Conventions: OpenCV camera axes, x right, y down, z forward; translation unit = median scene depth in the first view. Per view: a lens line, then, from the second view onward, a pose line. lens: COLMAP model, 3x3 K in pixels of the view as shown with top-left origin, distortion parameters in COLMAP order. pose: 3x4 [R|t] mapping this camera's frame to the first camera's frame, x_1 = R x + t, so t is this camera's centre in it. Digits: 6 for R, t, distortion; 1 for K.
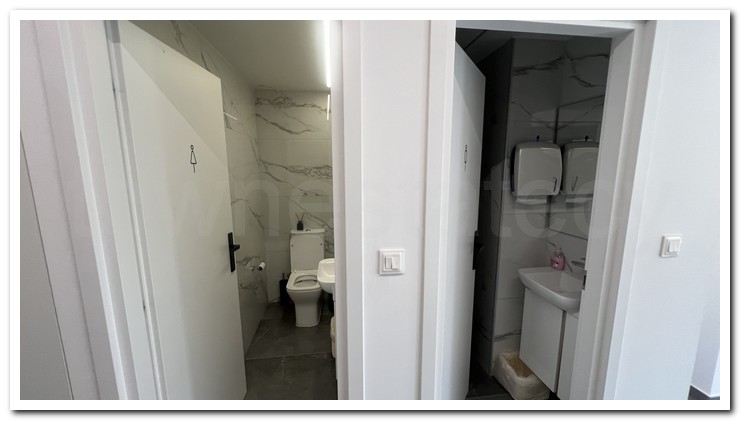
lens RADIAL K [[280.3, 0, 369.0], [0, 280.3, 211.4], [0, 0, 1]] dist [-0.006128, 0.001391]
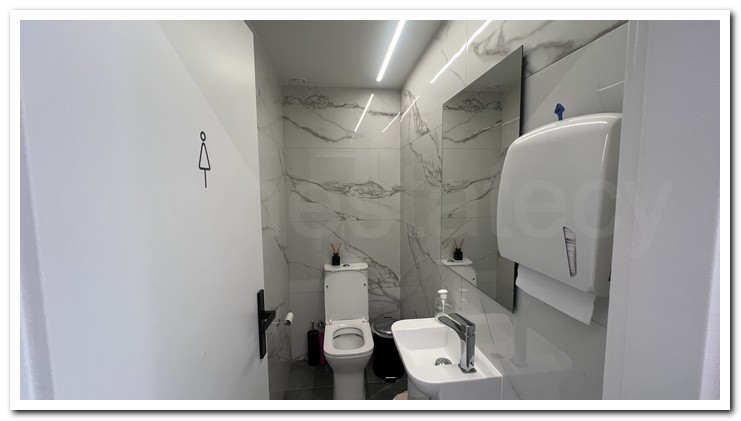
lens RADIAL K [[280.3, 0, 371.1], [0, 280.3, 211.0], [0, 0, 1]] dist [-0.006128, 0.001391]
pose [[0.999967, -0.004035, -0.007017, -0.150191], [0.003543, 0.997626, -0.068775, -0.029497], [0.007278, 0.068748, 0.997608, 0.234277]]
